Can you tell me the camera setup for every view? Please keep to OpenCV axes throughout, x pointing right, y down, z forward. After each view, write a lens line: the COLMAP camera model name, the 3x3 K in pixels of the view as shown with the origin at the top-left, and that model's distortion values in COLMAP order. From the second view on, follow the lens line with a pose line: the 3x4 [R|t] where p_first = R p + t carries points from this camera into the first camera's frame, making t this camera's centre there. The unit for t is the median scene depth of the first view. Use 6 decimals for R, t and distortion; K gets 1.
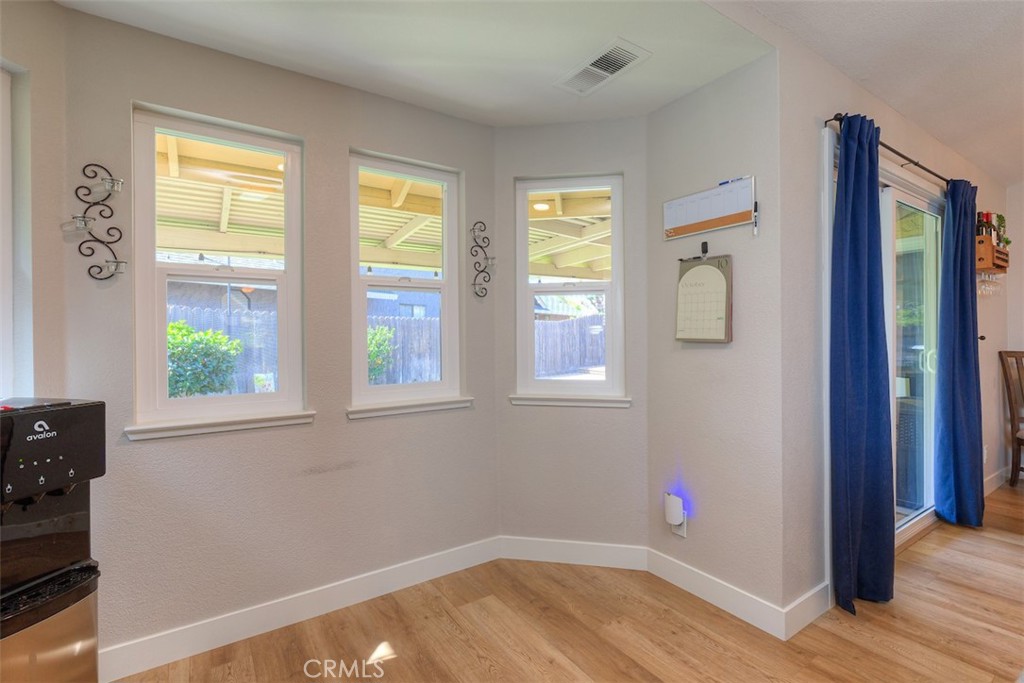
lens RADIAL K [[474.1, 0, 516.0], [0, 474.1, 335.6], [0, 0, 1]] dist [-0.003843, -0.000098]
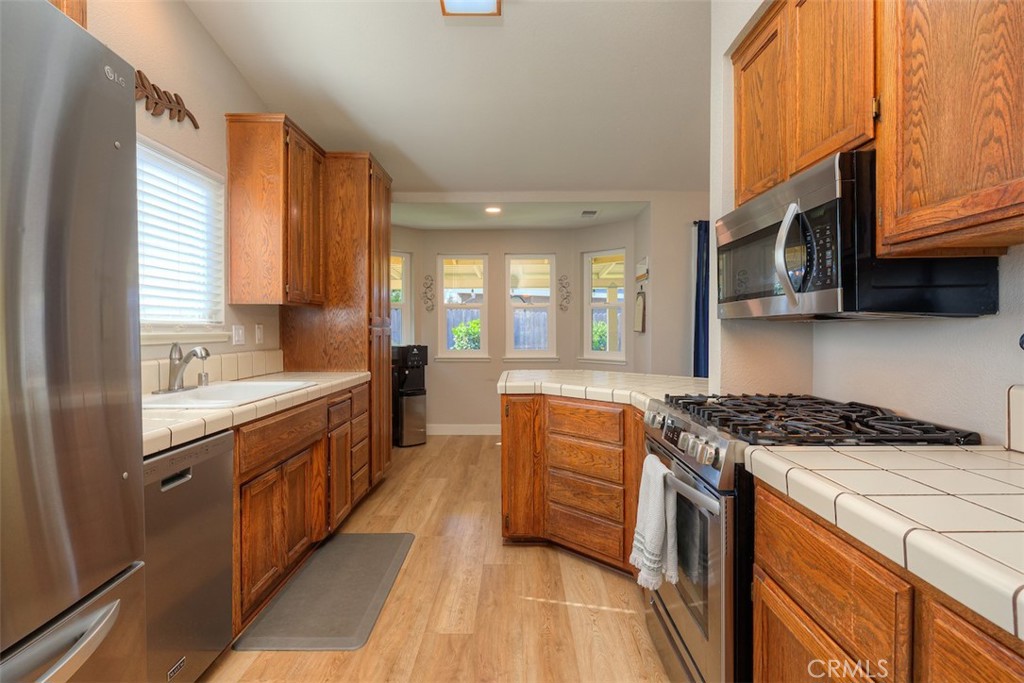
lens RADIAL K [[499.1, 0, 517.8], [0, 499.1, 331.1], [0, 0, 1]] dist [-0.004954, -0.000484]
pose [[0.825769, 0.009594, -0.563927, 1.346633], [-0.004602, 0.999937, 0.010274, -0.013495], [0.563989, -0.005889, 0.825761, -1.287558]]
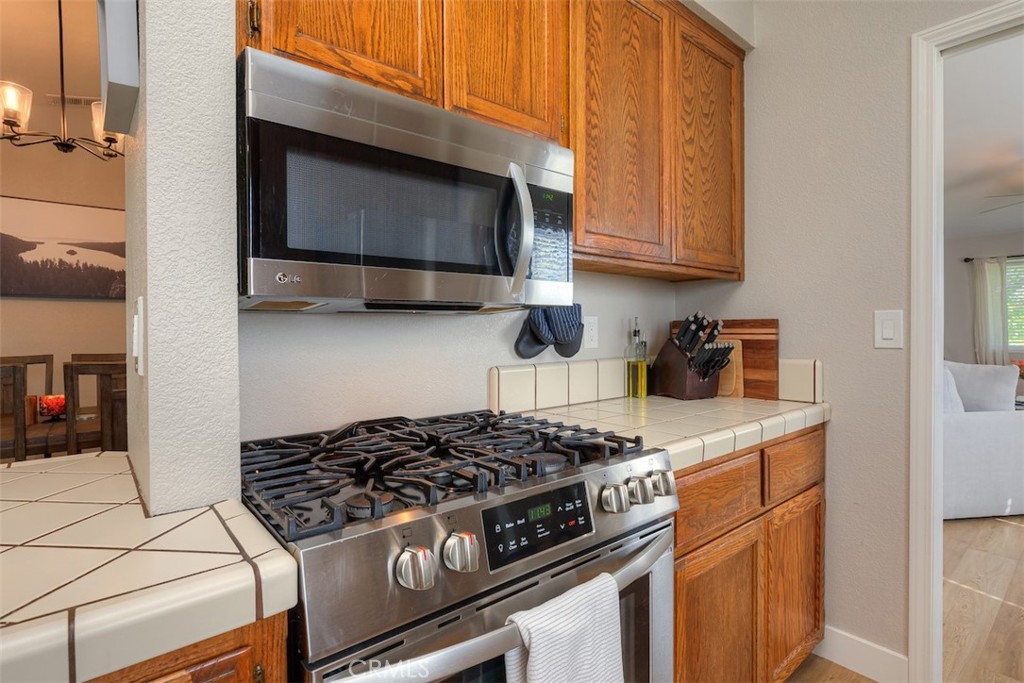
lens RADIAL K [[505.3, 0, 515.1], [0, 505.3, 334.7], [0, 0, 1]] dist [-0.009749, 0.000615]
pose [[-0.099575, -0.001835, 0.995028, 0.660890], [0.004914, 0.999985, 0.002336, 0.002762], [-0.995018, 0.005122, -0.099565, -0.369910]]
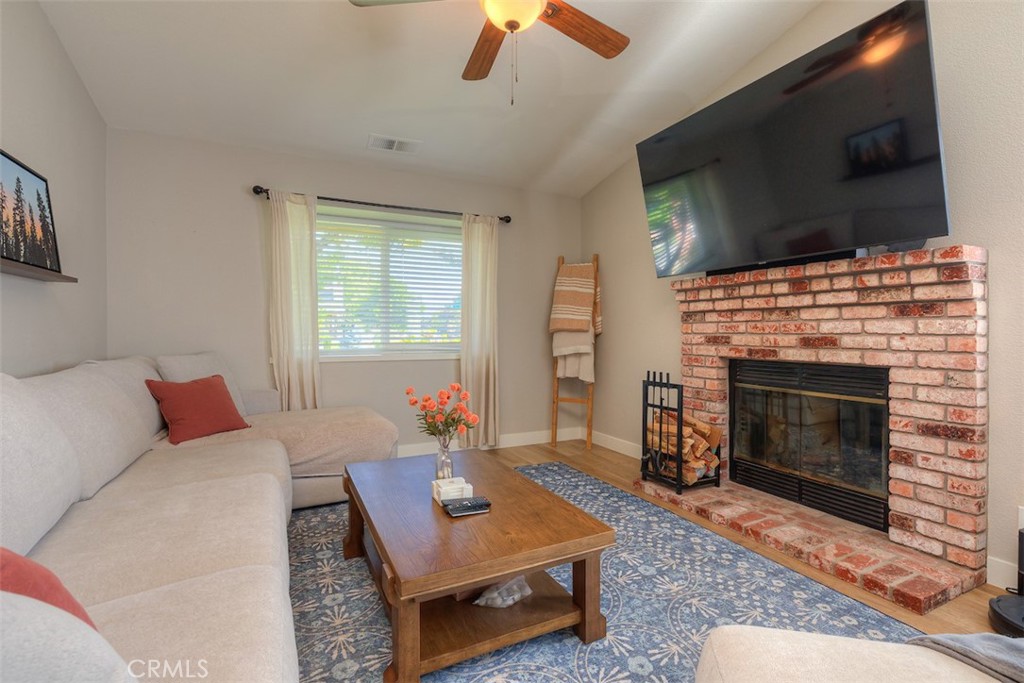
lens RADIAL K [[474.1, 0, 517.4], [0, 474.1, 335.7], [0, 0, 1]] dist [-0.003843, -0.000098]
pose [[-0.990452, 0.007988, 0.137630, 2.721704], [0.009000, 0.999937, 0.006733, 0.038247], [-0.137567, 0.007907, -0.990461, -2.331243]]
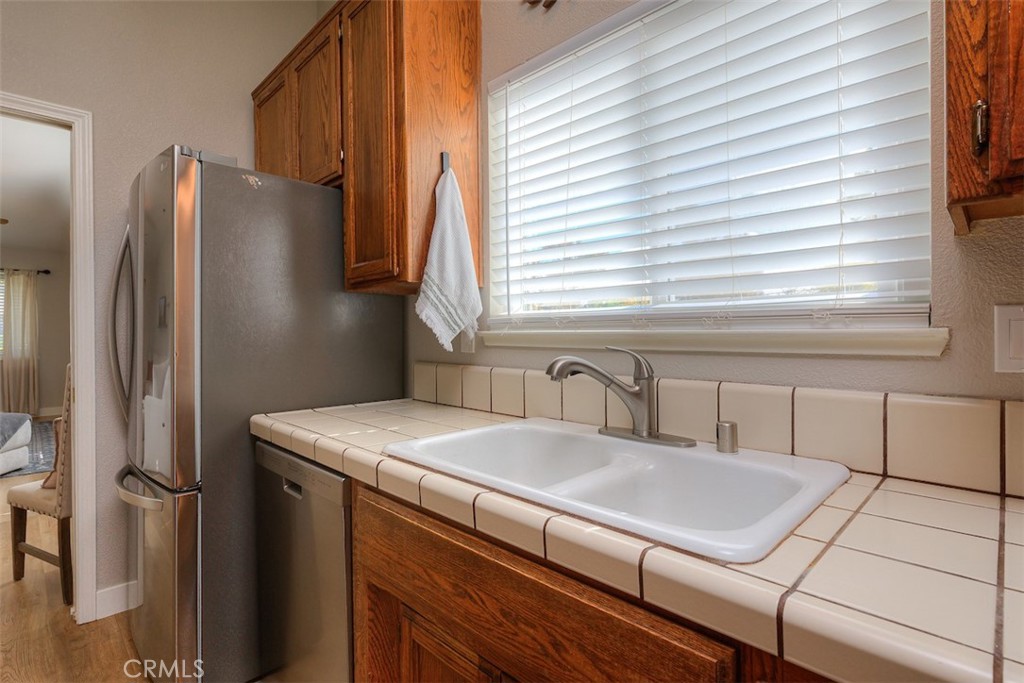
lens RADIAL K [[499.1, 0, 517.5], [0, 499.1, 337.9], [0, 0, 1]] dist [-0.004954, -0.000484]
pose [[-0.981185, 0.013813, -0.192575, 0.287643], [0.012169, 0.999879, 0.009719, 0.004669], [0.192686, 0.007193, -0.981234, -0.172104]]
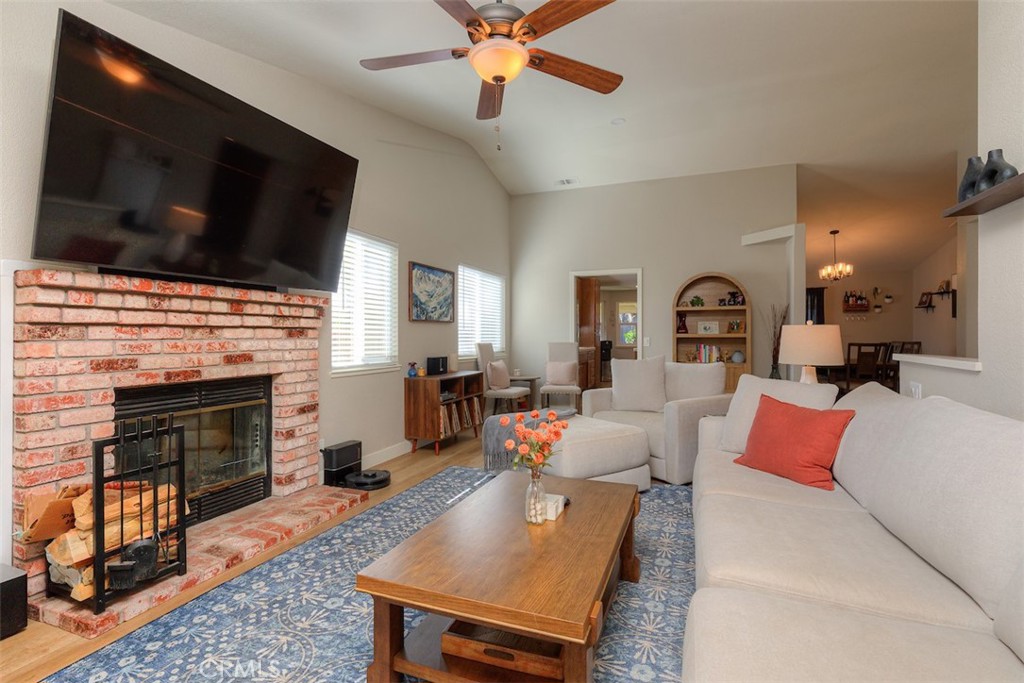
lens RADIAL K [[474.1, 0, 514.5], [0, 474.1, 335.6], [0, 0, 1]] dist [-0.003843, -0.000098]
pose [[0.568552, 0.008131, -0.822607, 3.794168], [-0.003183, 0.999965, 0.007684, -0.014427], [0.822641, -0.001750, 0.568558, -3.909687]]
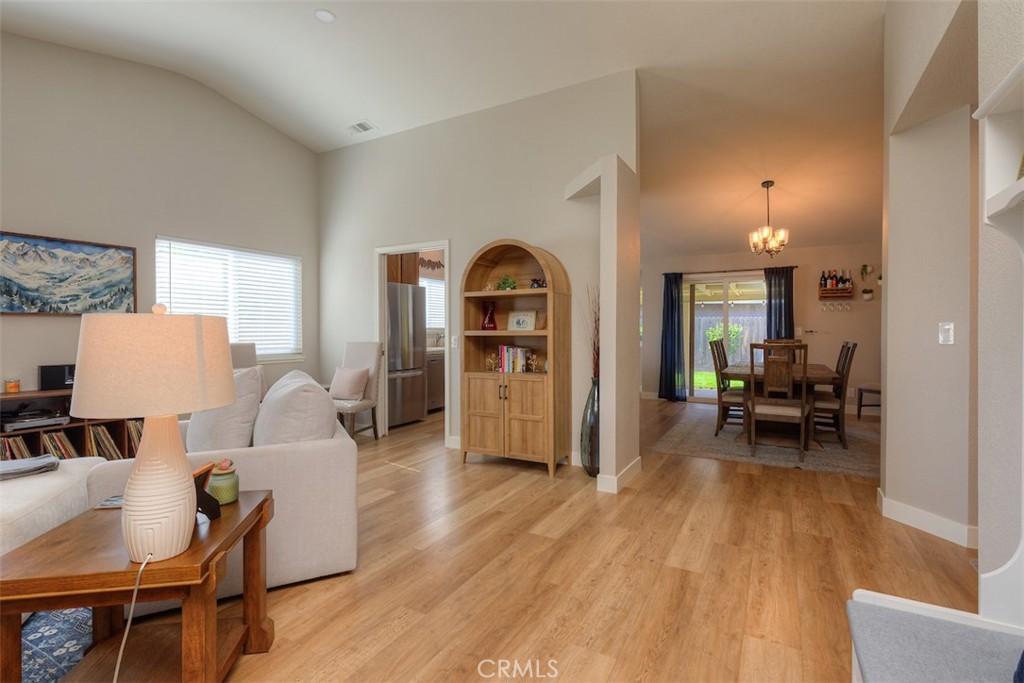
lens RADIAL K [[474.1, 0, 515.7], [0, 474.1, 337.8], [0, 0, 1]] dist [-0.003843, -0.000098]
pose [[0.450847, 0.019209, -0.892394, 3.873612], [0.000506, 0.999763, 0.021776, -0.020740], [0.892601, -0.010269, 0.450731, -1.987844]]
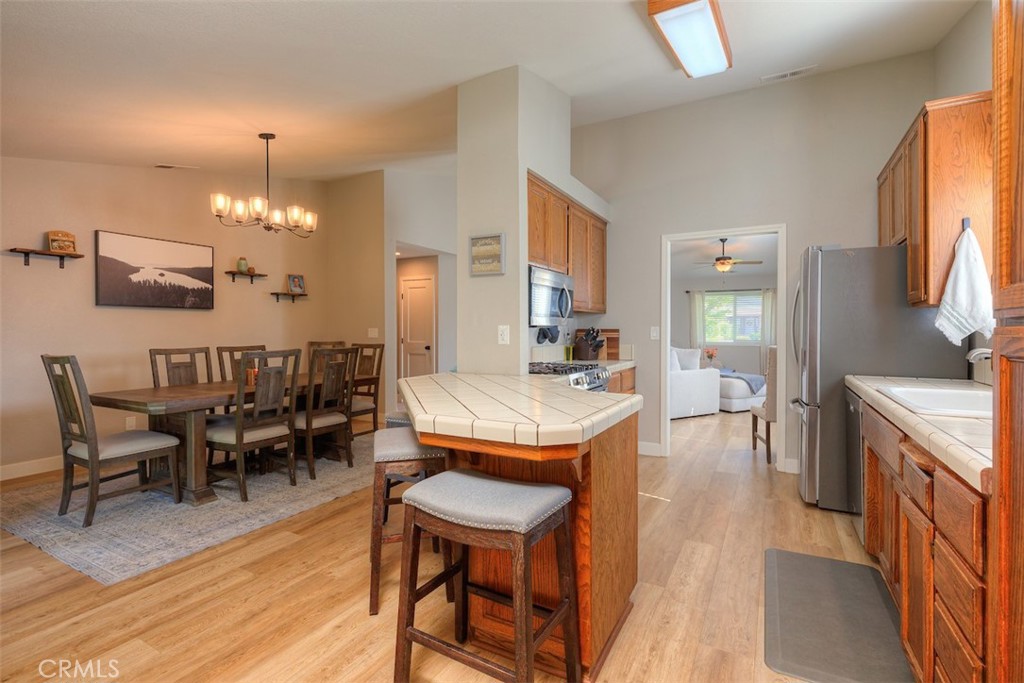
lens RADIAL K [[474.1, 0, 511.8], [0, 474.1, 331.8], [0, 0, 1]] dist [-0.003843, -0.000098]
pose [[-0.449194, 0.003589, 0.893427, -0.340609], [0.002385, 0.999993, -0.002818, -0.003167], [-0.893431, 0.000865, -0.449200, 0.609644]]
